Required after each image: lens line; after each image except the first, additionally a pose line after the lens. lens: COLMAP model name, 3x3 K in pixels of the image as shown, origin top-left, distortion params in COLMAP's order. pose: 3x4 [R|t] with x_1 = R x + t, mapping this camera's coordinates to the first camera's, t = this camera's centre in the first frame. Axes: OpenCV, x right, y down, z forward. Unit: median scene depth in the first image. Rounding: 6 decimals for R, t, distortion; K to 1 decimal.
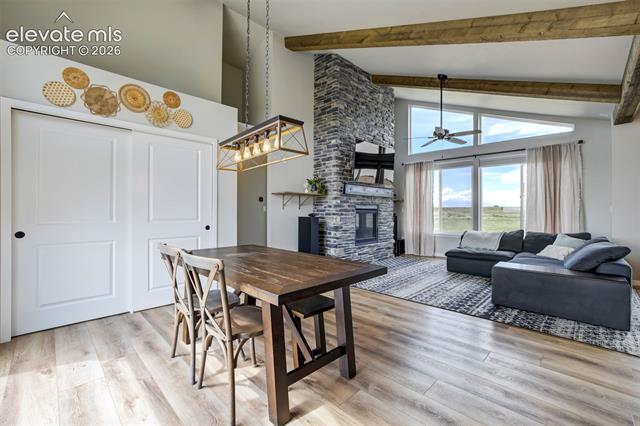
lens RADIAL K [[273.3, 0, 318.9], [0, 273.3, 213.5], [0, 0, 1]] dist [-0.008292, 0.001361]
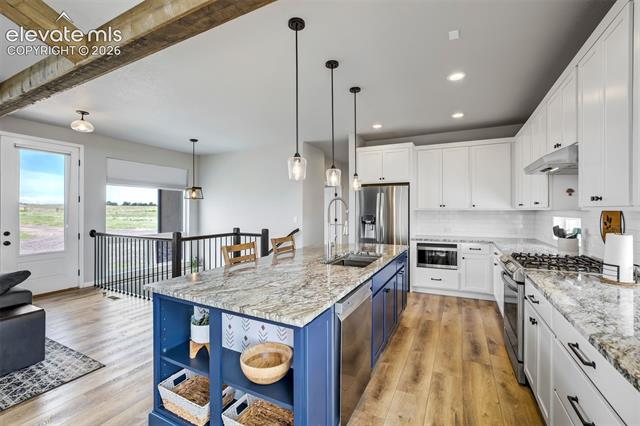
lens RADIAL K [[273.3, 0, 321.5], [0, 273.3, 209.4], [0, 0, 1]] dist [-0.008292, 0.001361]
pose [[-0.323831, -0.006409, 0.946093, -0.049690], [0.004335, 0.999957, 0.008257, -0.068043], [-0.946105, 0.006776, -0.323789, 0.257979]]
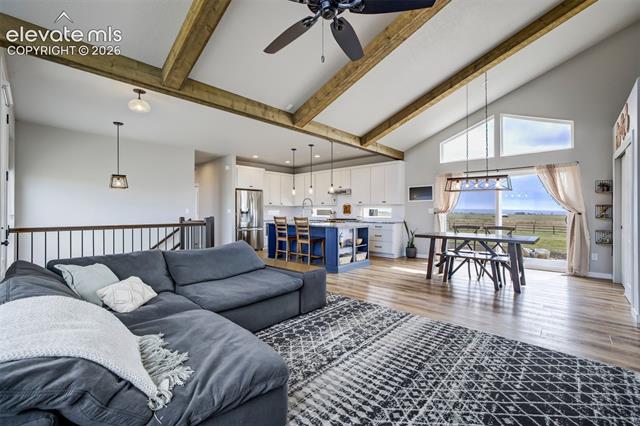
lens RADIAL K [[273.3, 0, 321.7], [0, 273.3, 212.2], [0, 0, 1]] dist [-0.008292, 0.001361]
pose [[-0.998357, -0.009571, -0.056492, 0.632211], [-0.010033, 0.999918, 0.007897, -0.017066], [0.056412, 0.008450, -0.998372, 1.774489]]
